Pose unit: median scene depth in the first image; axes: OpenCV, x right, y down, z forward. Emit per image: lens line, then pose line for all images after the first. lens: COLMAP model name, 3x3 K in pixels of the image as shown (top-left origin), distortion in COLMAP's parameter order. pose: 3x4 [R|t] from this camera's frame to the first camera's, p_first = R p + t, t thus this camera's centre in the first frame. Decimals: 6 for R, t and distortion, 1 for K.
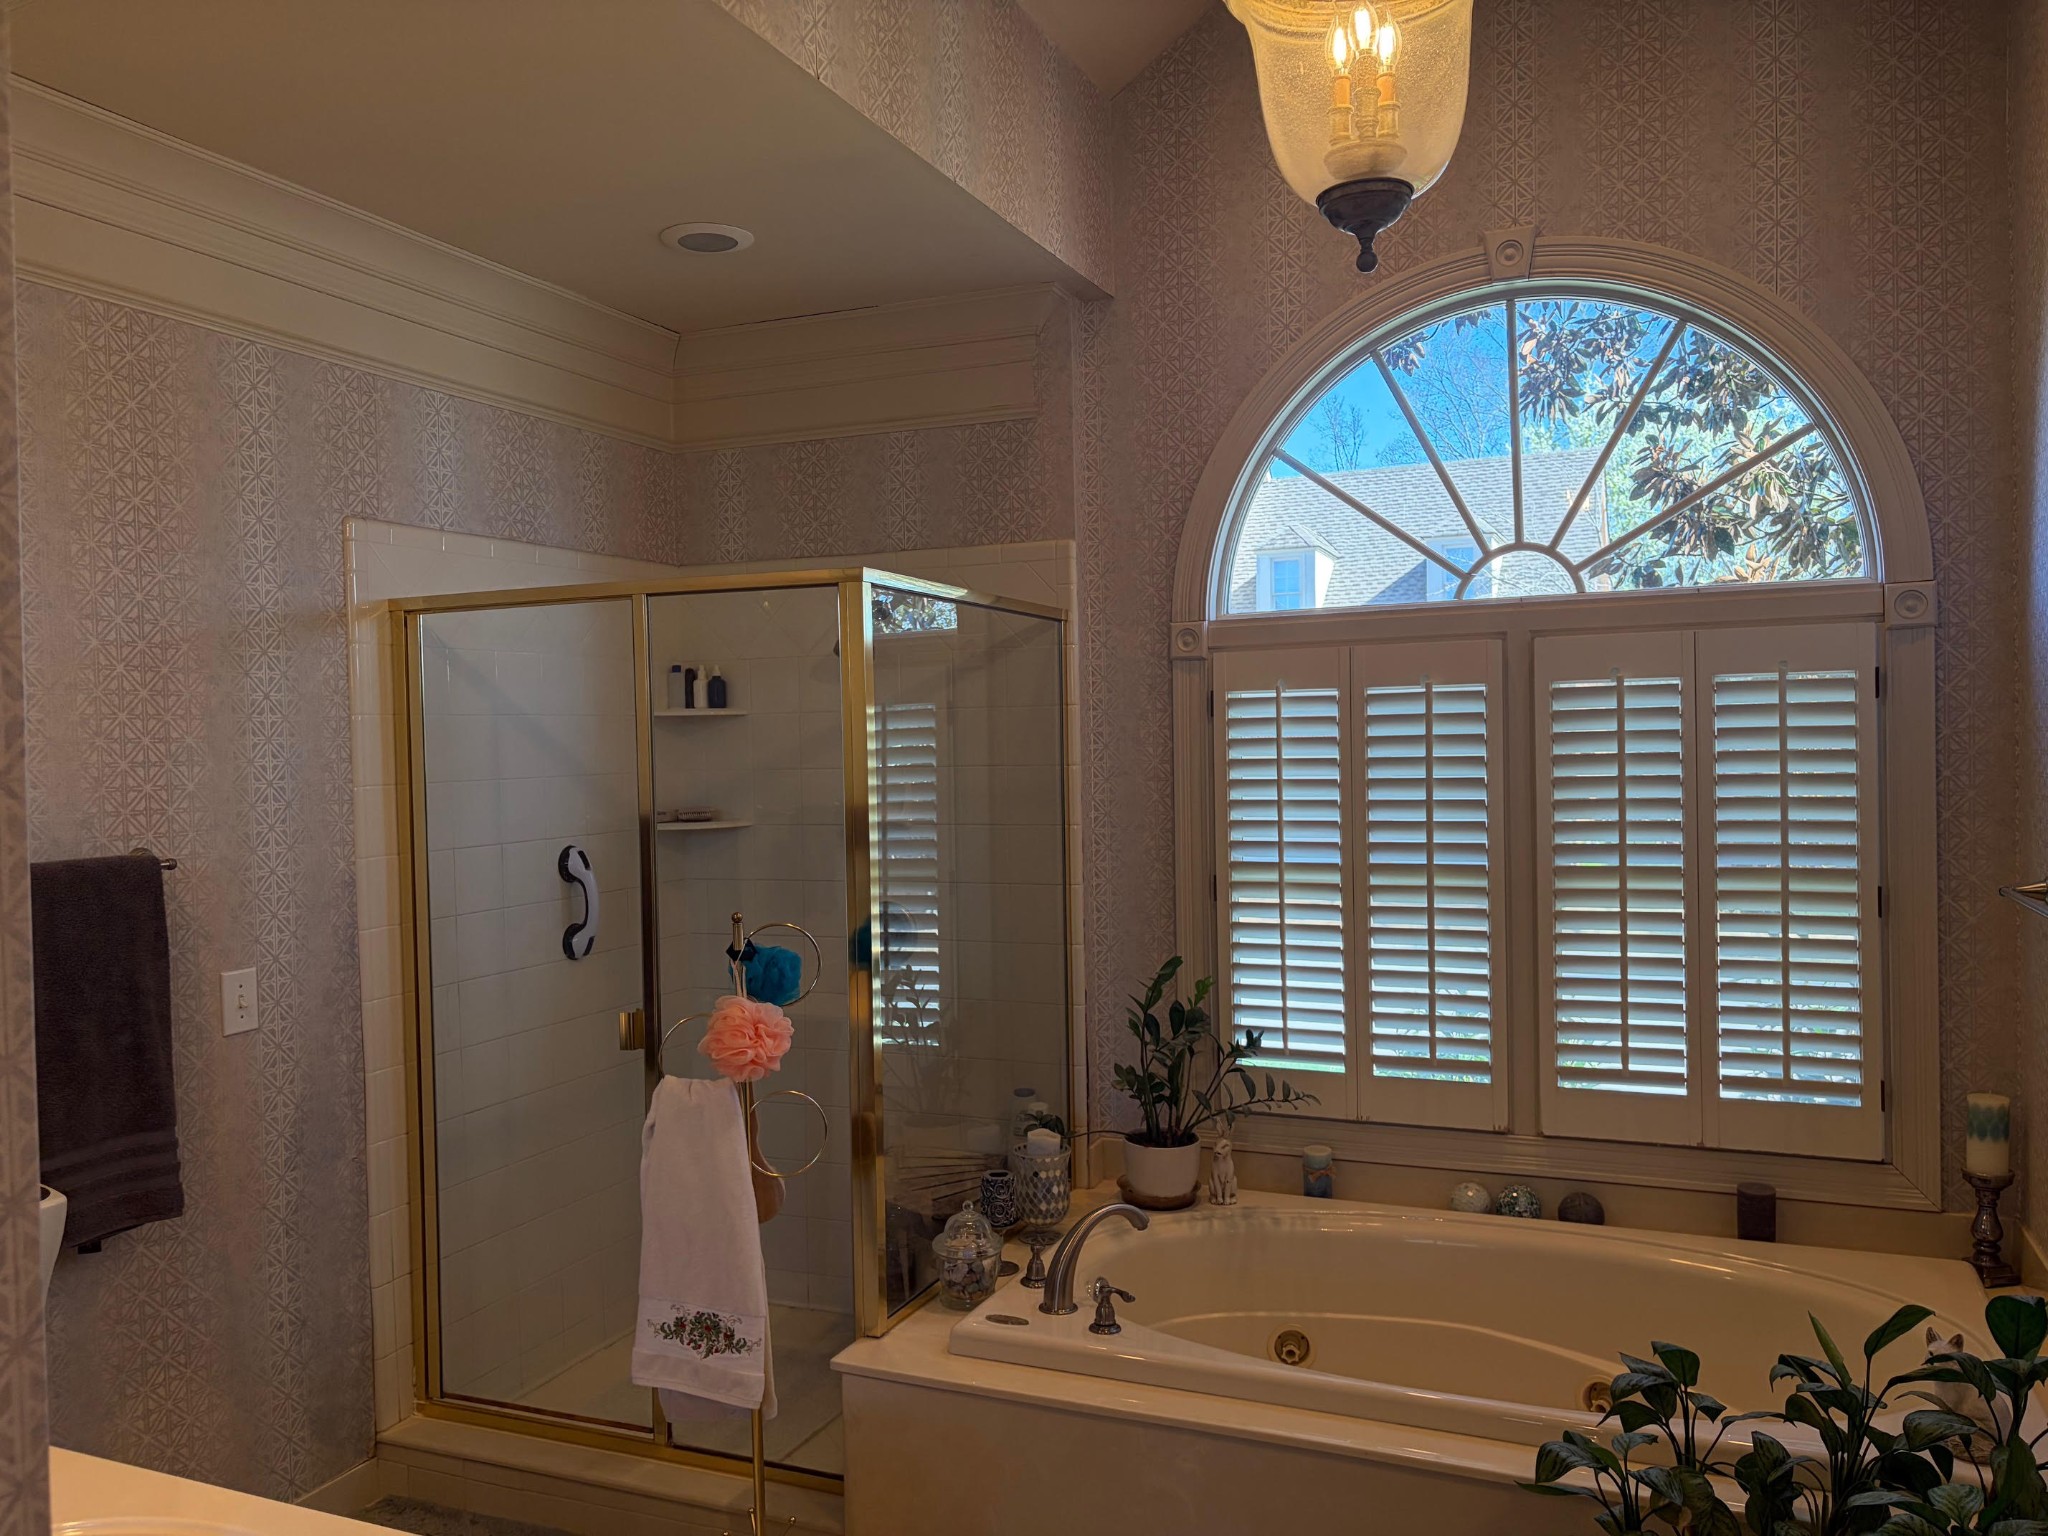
lens RADIAL K [[1545.8, 0, 1020.6], [0, 1545.8, 771.4], [0, 0, 1]] dist [0.055264, -0.063482]
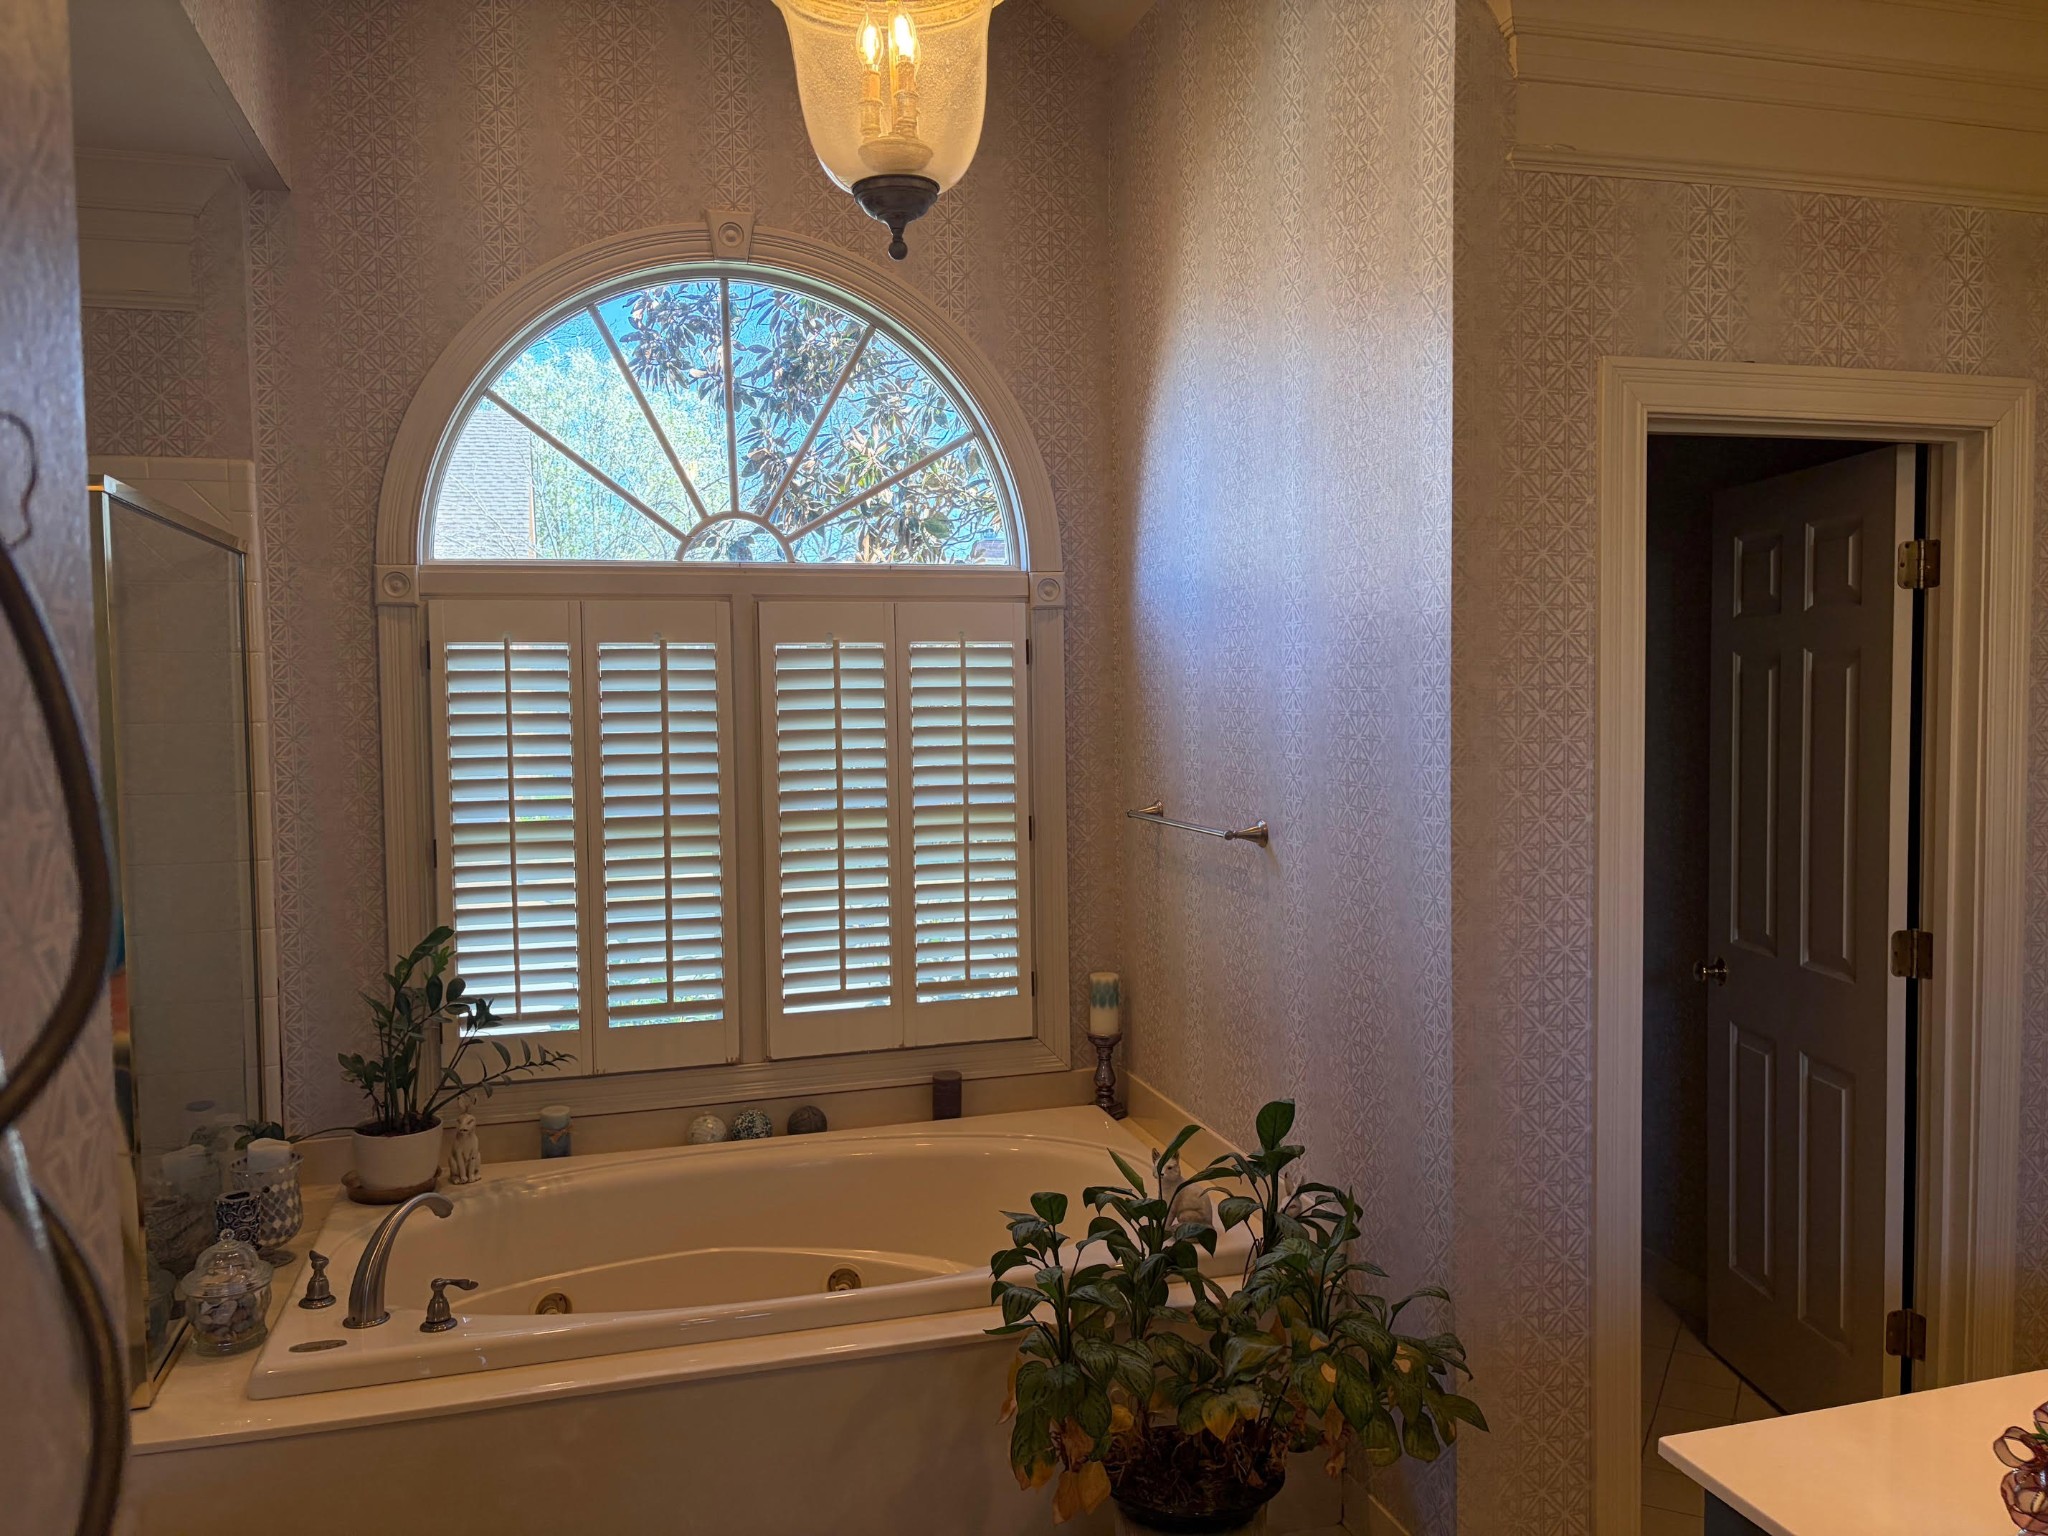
lens RADIAL K [[1545.8, 0, 1017.0], [0, 1545.8, 777.2], [0, 0, 1]] dist [0.055264, -0.063482]
pose [[0.772649, -0.025854, 0.634306, -0.213100], [0.010358, 0.999551, 0.028124, 0.007418], [-0.634748, -0.015160, 0.772570, 0.055071]]
